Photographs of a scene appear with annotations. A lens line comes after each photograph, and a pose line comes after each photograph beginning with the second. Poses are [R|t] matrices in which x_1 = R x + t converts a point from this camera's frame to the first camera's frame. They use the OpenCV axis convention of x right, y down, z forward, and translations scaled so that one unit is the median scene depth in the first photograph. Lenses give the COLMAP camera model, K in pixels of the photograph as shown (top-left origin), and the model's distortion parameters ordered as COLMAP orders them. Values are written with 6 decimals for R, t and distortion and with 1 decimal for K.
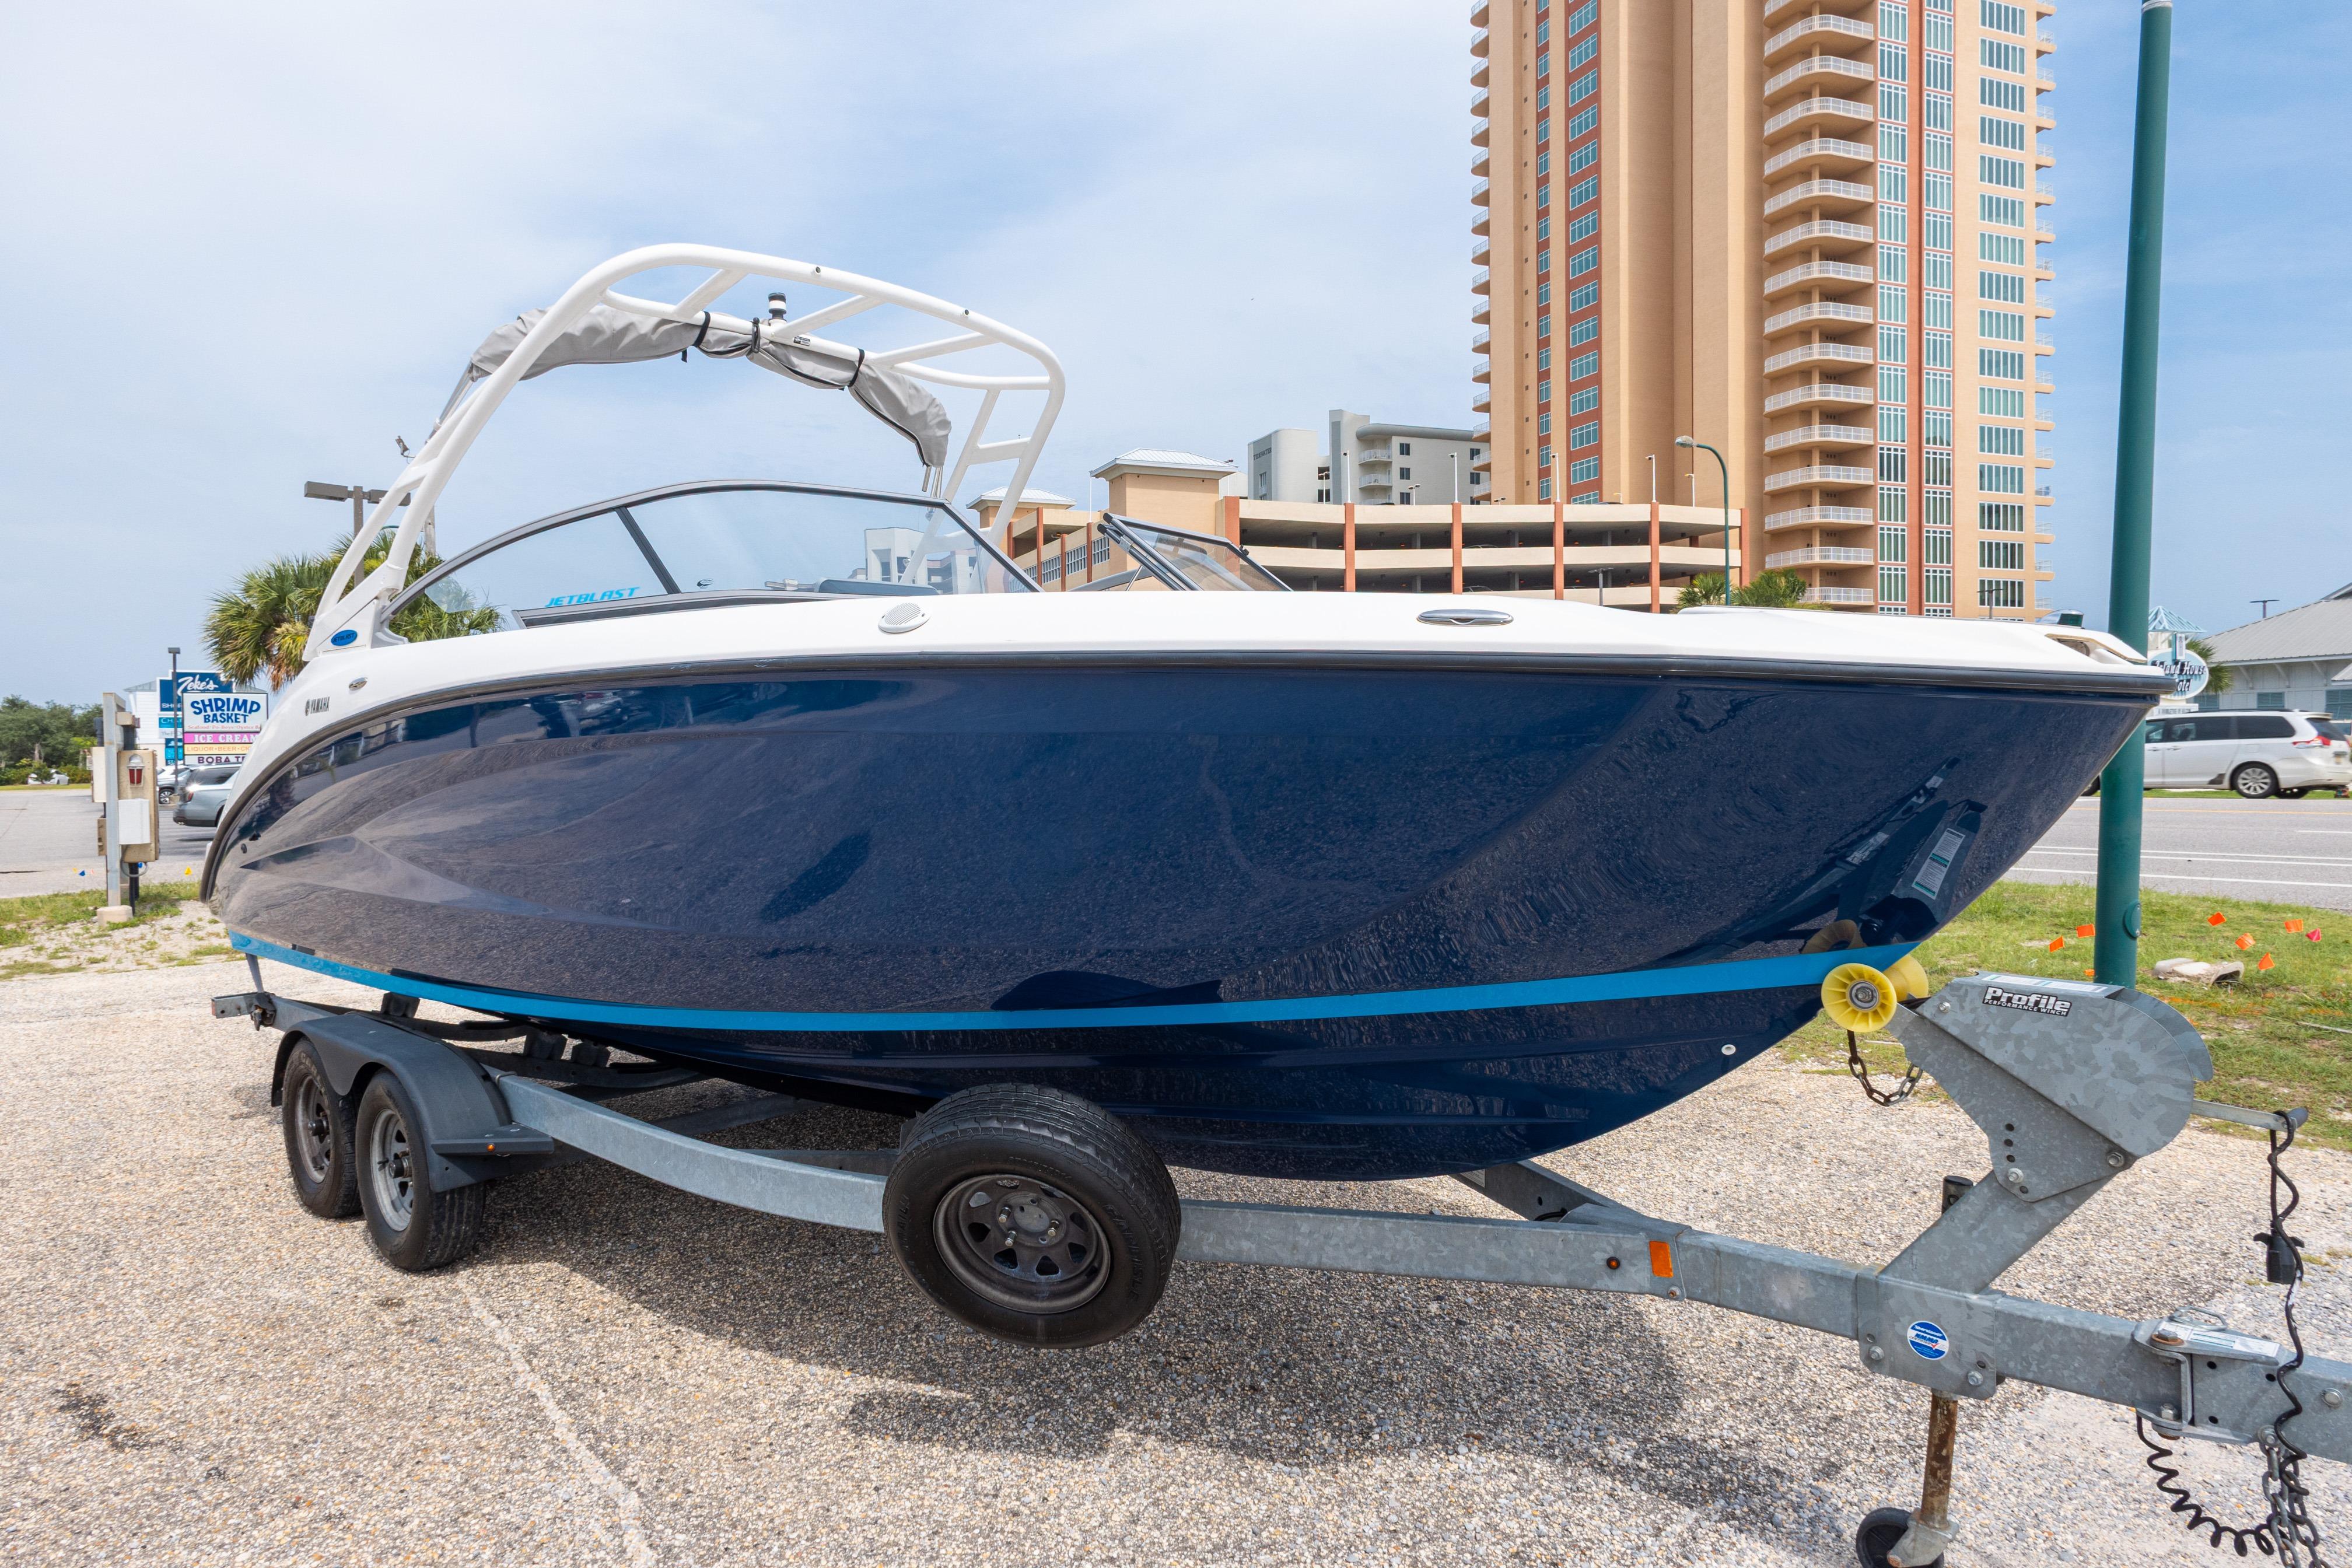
lens RADIAL K [[1425.2, 0, 1149.2], [0, 1425.2, 778.0], [0, 0, 1]] dist [0.004089, 0.000773]
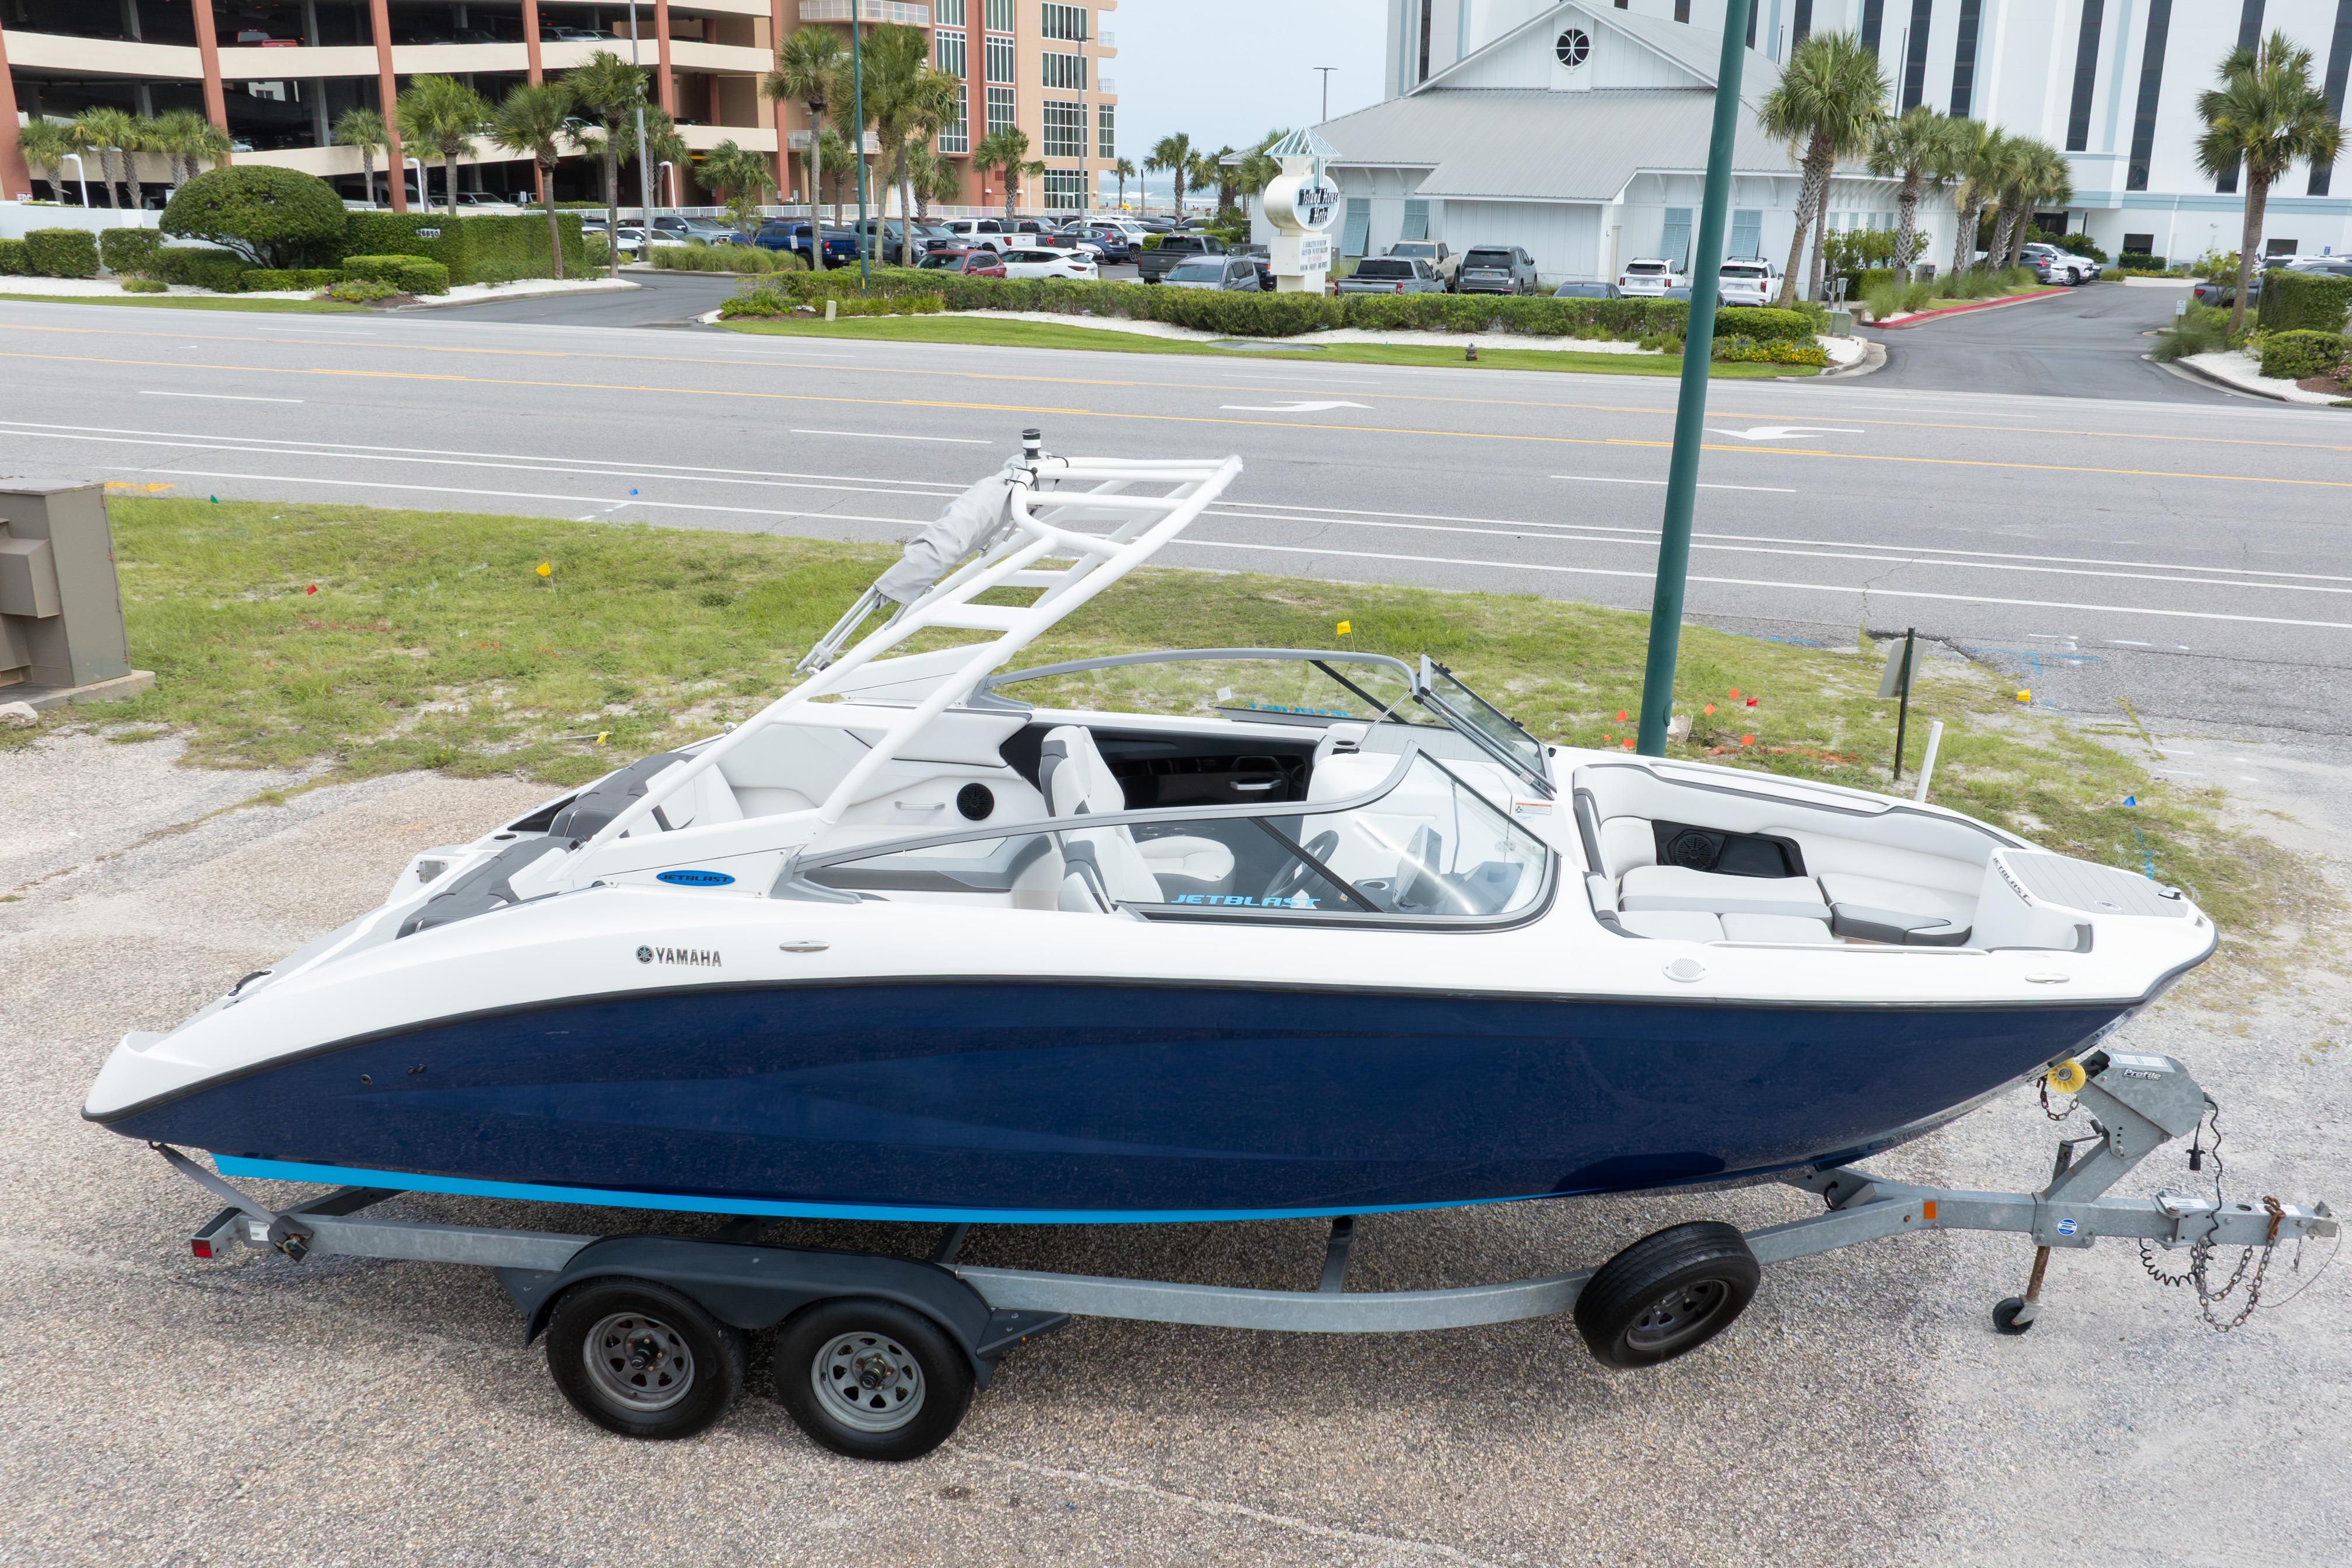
lens RADIAL K [[1945.7, 0, 1176.0], [0, 1945.7, 784.0], [0, 0, 1]] dist [-0.013531, 0.000711]
pose [[0.797297, -0.154504, 0.583477, -1.356182], [-0.013060, 0.962041, 0.272593, -0.650673], [-0.603445, -0.224958, 0.765015, -0.143001]]
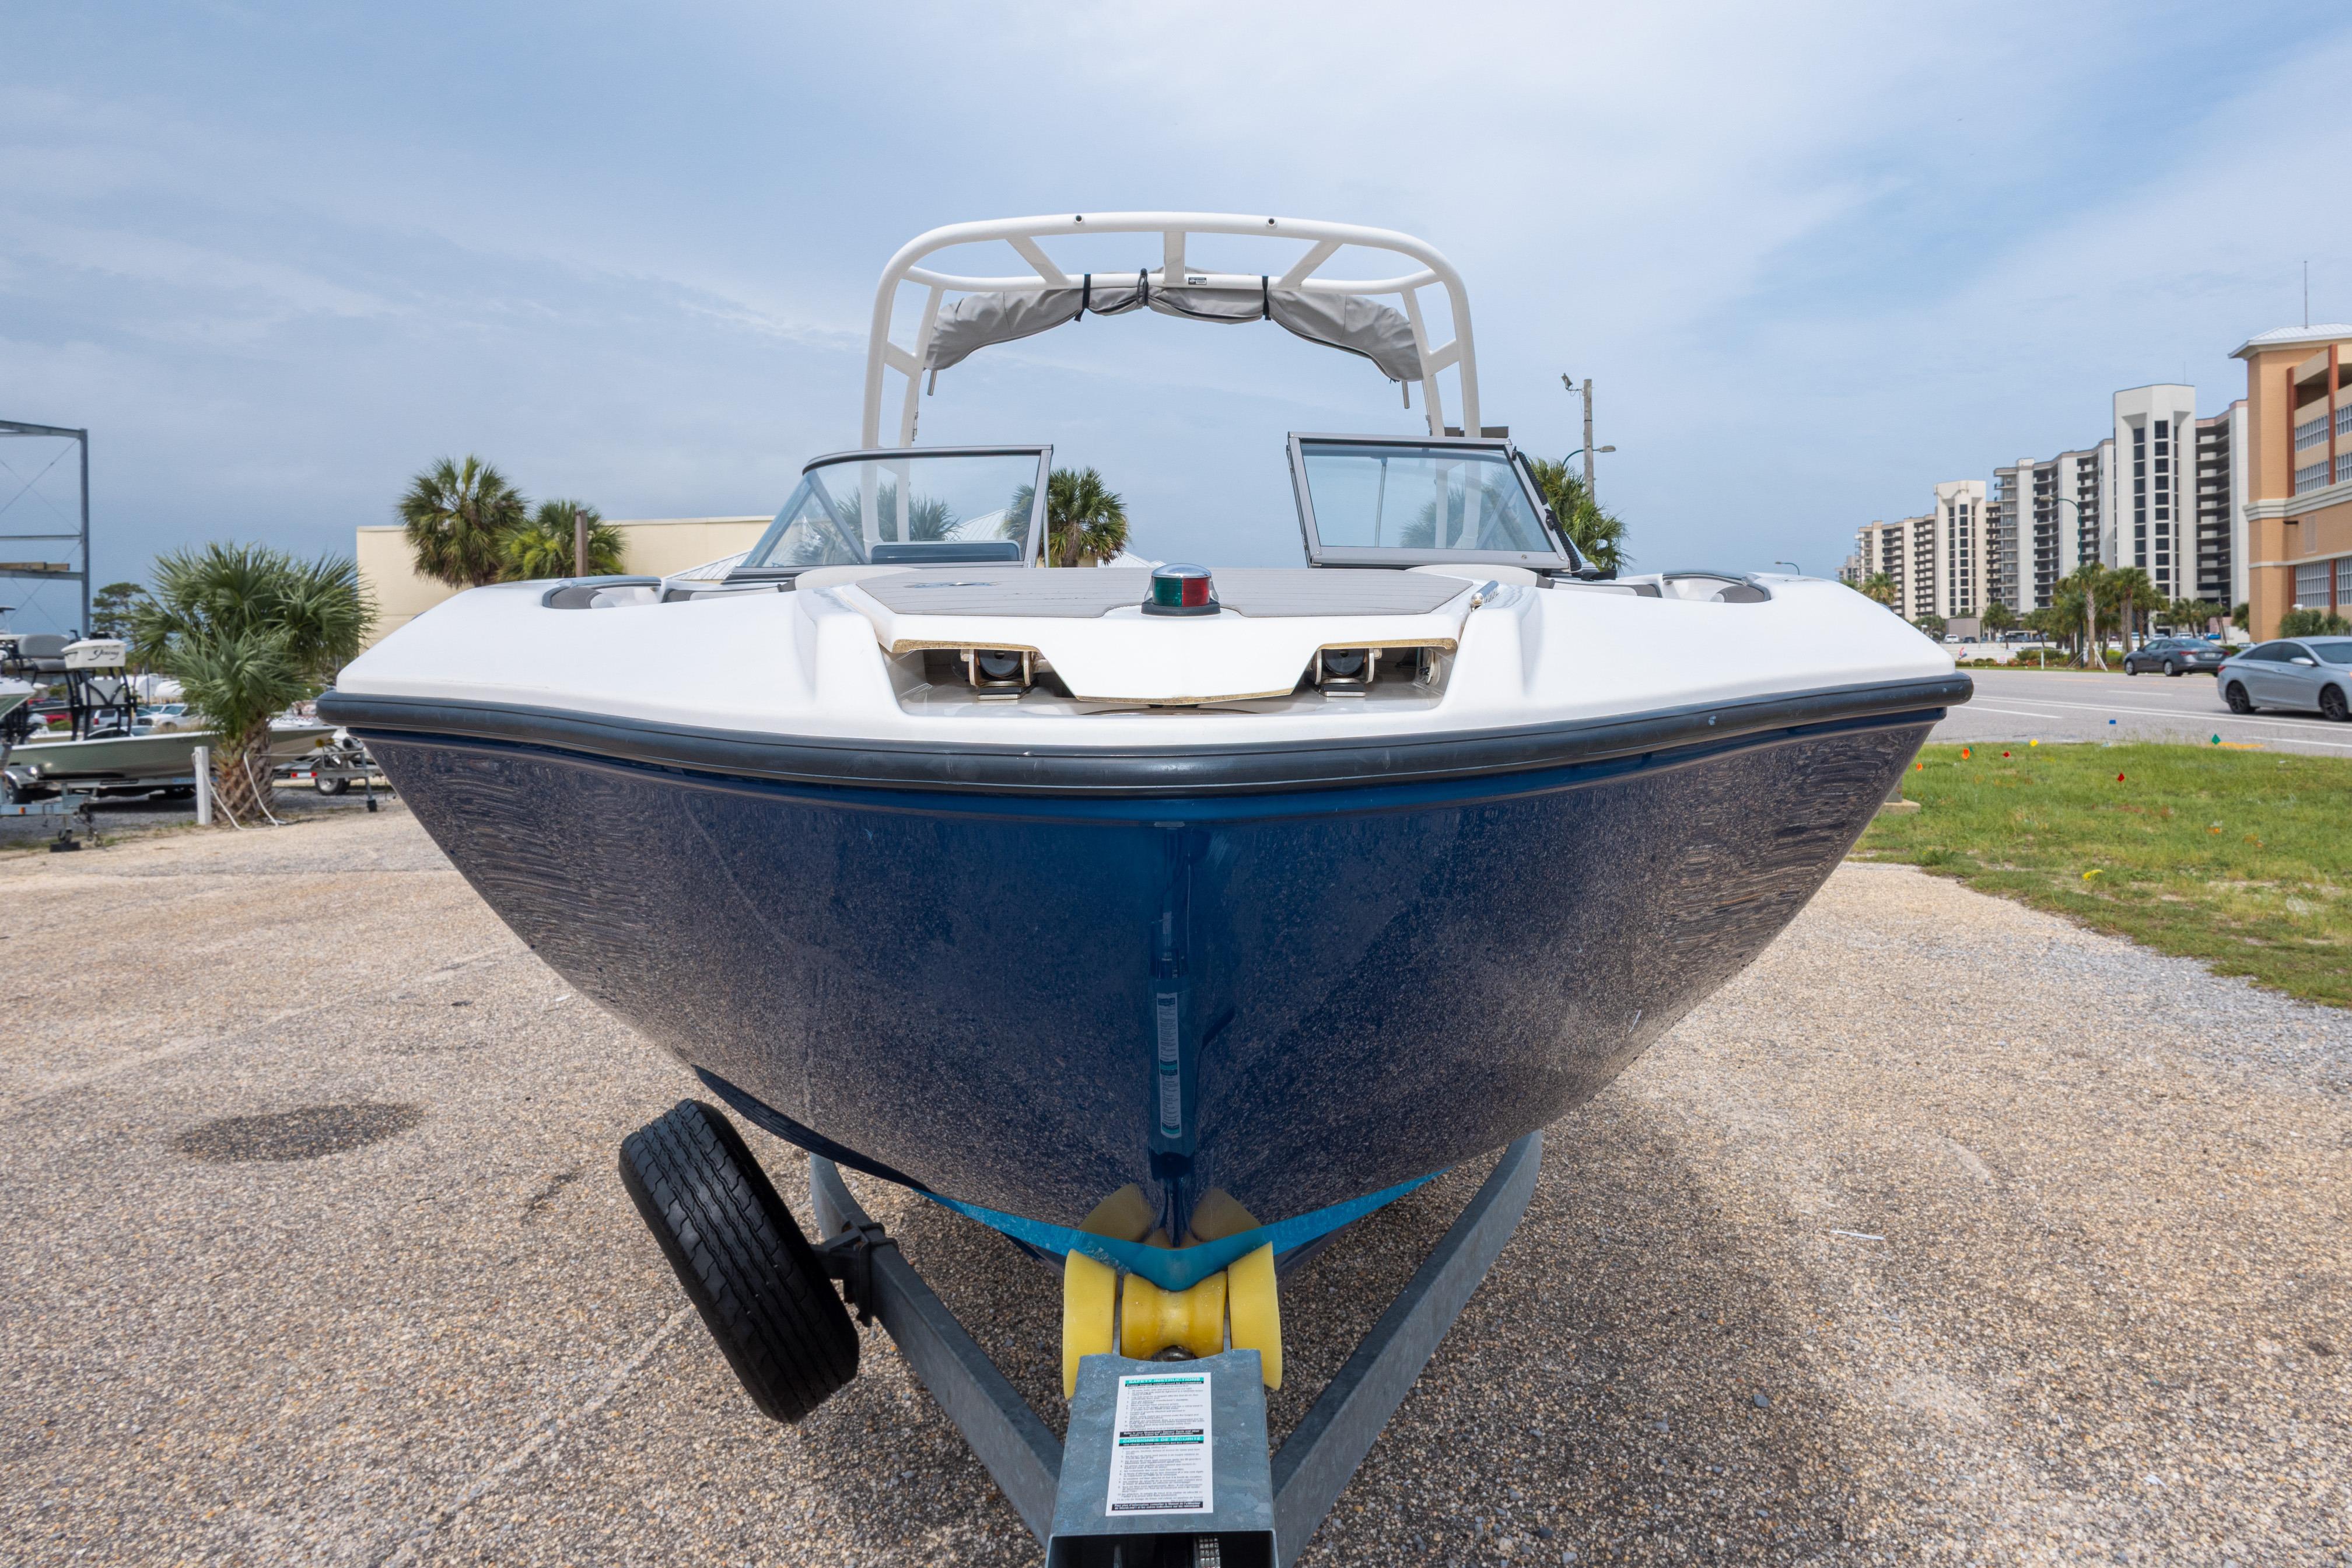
lens RADIAL K [[1350.6, 0, 1258.5], [0, 1350.6, 665.9], [0, 0, 1]] dist [0.011011, 0.000255]
pose [[0.731696, 0.009066, -0.681571, 0.610079], [-0.009570, 0.999950, 0.003027, -0.058072], [0.681564, 0.004308, 0.731746, 0.479257]]
